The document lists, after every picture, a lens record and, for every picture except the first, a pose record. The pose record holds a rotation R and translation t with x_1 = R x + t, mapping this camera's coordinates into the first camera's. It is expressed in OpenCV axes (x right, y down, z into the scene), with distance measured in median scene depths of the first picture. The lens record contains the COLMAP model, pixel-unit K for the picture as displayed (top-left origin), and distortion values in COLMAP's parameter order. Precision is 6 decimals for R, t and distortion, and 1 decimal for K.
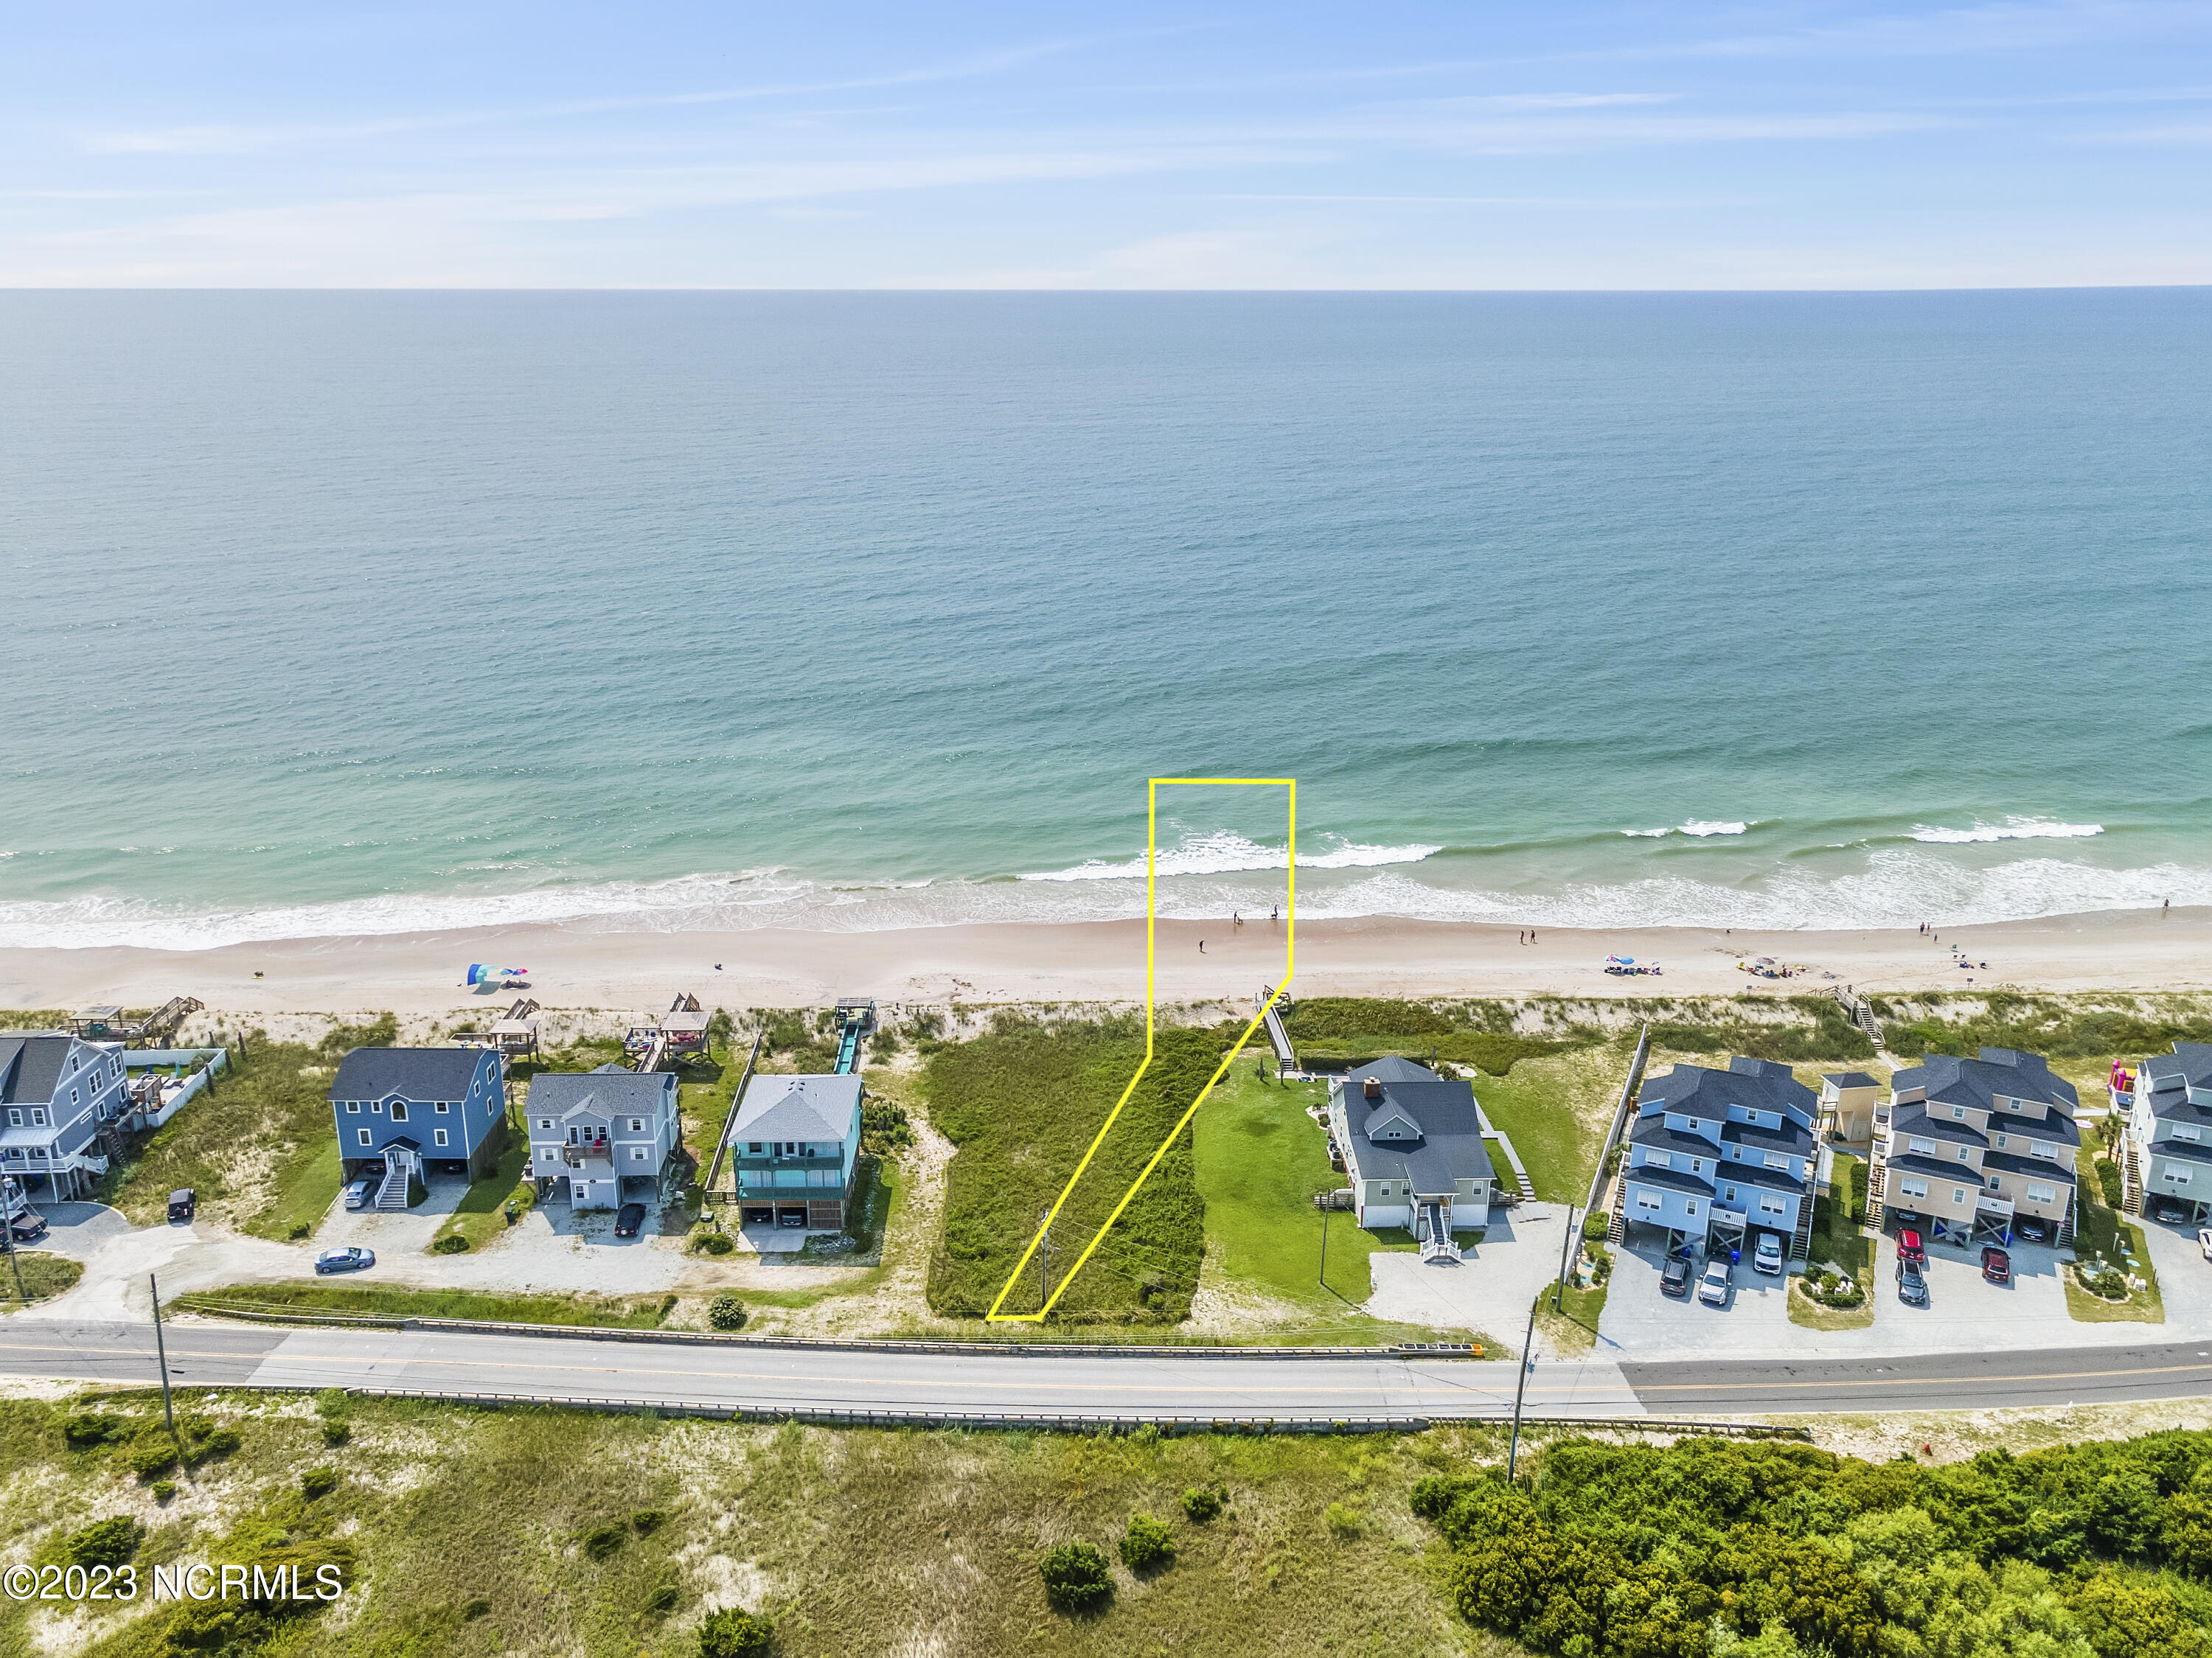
lens RADIAL K [[1661.9, 0, 1059.0], [0, 1661.9, 822.2], [0, 0, 1]] dist [0.038529, 0.000830]
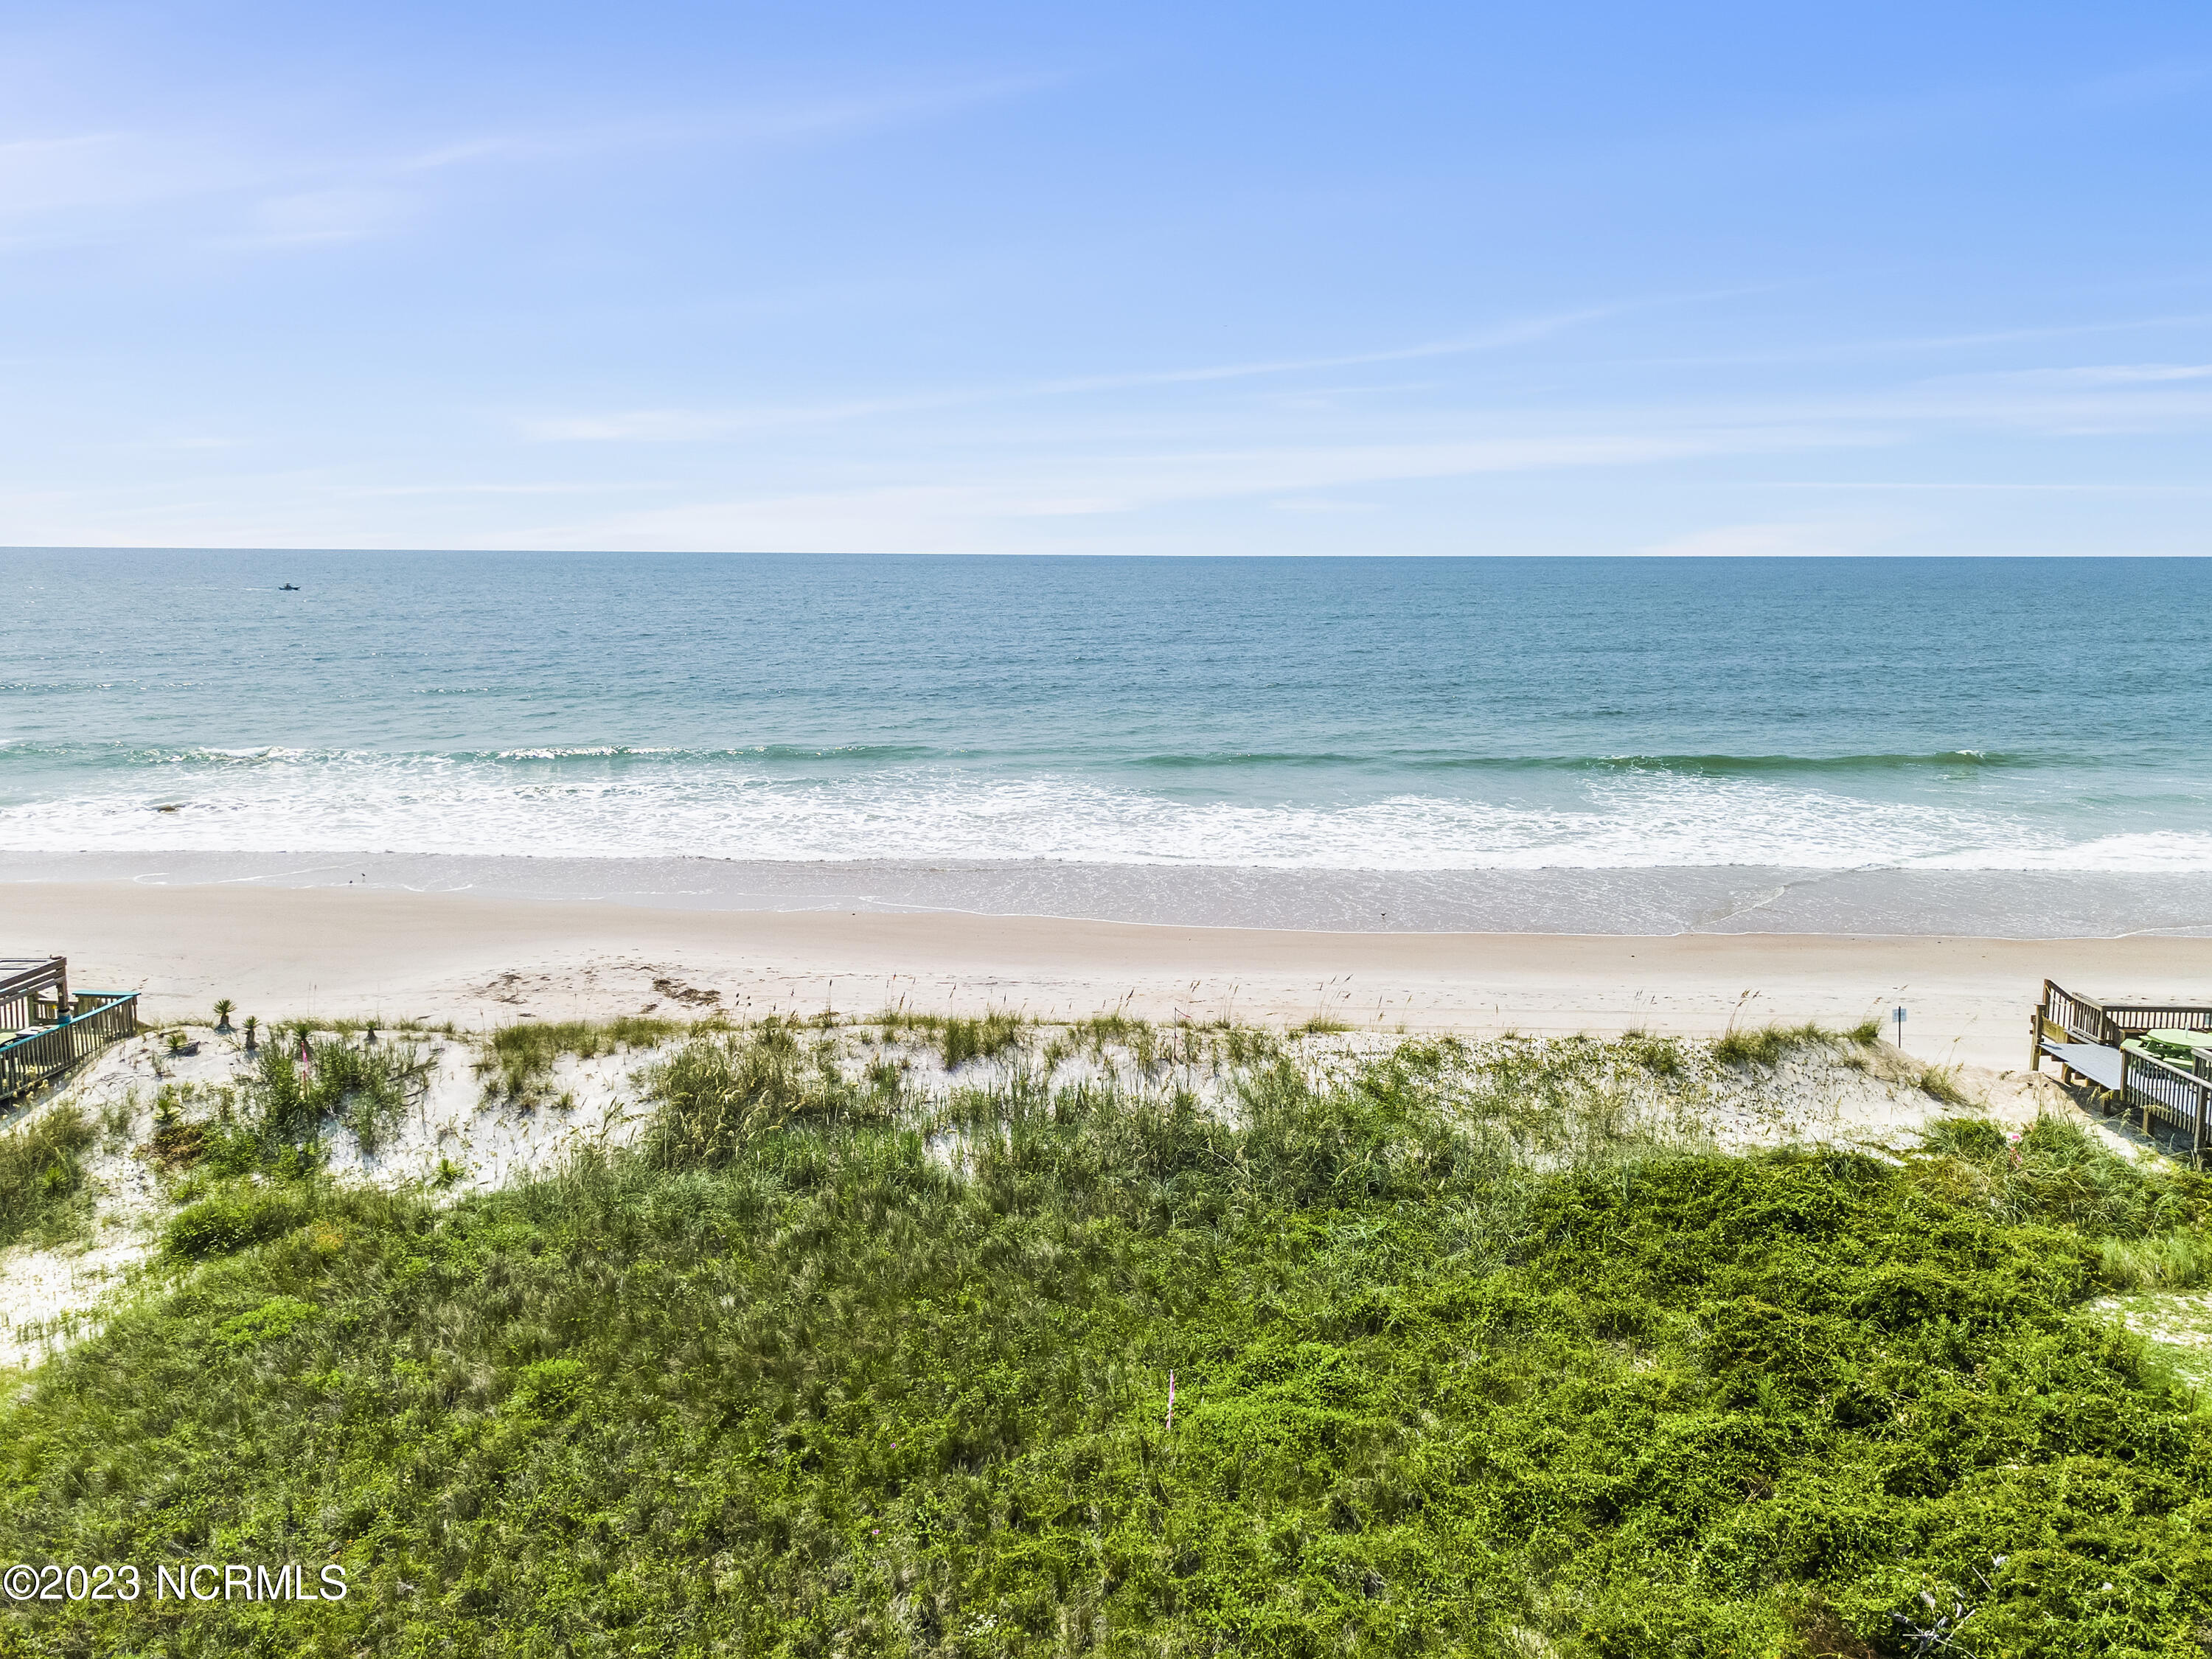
lens RADIAL K [[1603.1, 0, 1116.2], [0, 1603.1, 823.4], [0, 0, 1]] dist [0.032377, 0.000917]
pose [[0.998879, 0.018754, -0.043467, 0.024190], [-0.024159, 0.991564, -0.127350, 0.143194], [0.040712, 0.128257, 0.990905, 1.054192]]
